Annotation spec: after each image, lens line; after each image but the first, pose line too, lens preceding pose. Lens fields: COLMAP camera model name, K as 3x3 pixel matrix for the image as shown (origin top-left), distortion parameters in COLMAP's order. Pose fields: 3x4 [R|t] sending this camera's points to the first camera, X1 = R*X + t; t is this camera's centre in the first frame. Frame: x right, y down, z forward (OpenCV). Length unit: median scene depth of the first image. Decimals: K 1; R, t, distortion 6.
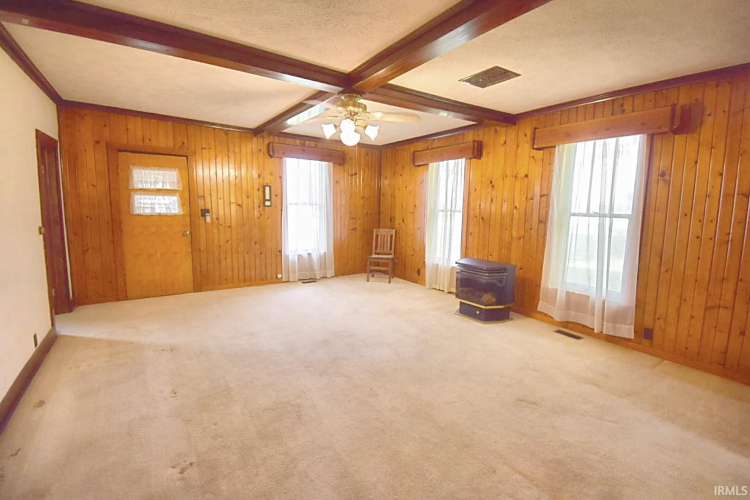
lens RADIAL K [[337.6, 0, 375.4], [0, 337.6, 246.5], [0, 0, 1]] dist [-0.003359, -0.009299]
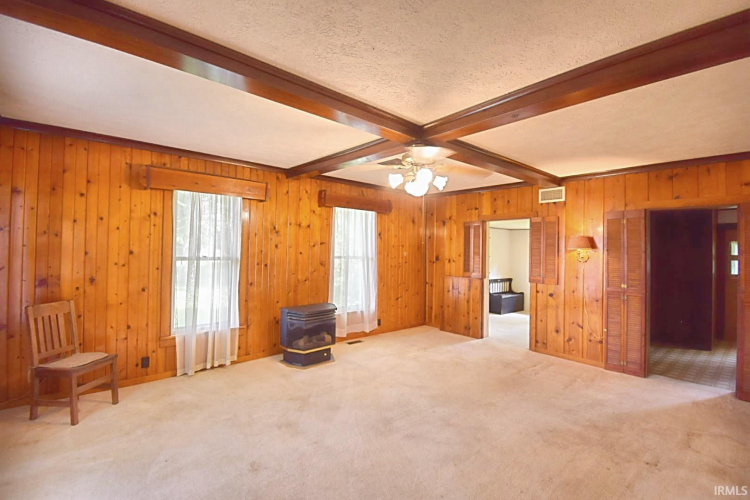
lens RADIAL K [[337.6, 0, 373.4], [0, 337.6, 248.5], [0, 0, 1]] dist [-0.003359, -0.009299]
pose [[-0.123115, -0.009573, 0.992346, -1.080516], [0.111968, 0.993435, 0.023475, -0.197673], [-0.986056, 0.114001, -0.121235, 1.367381]]
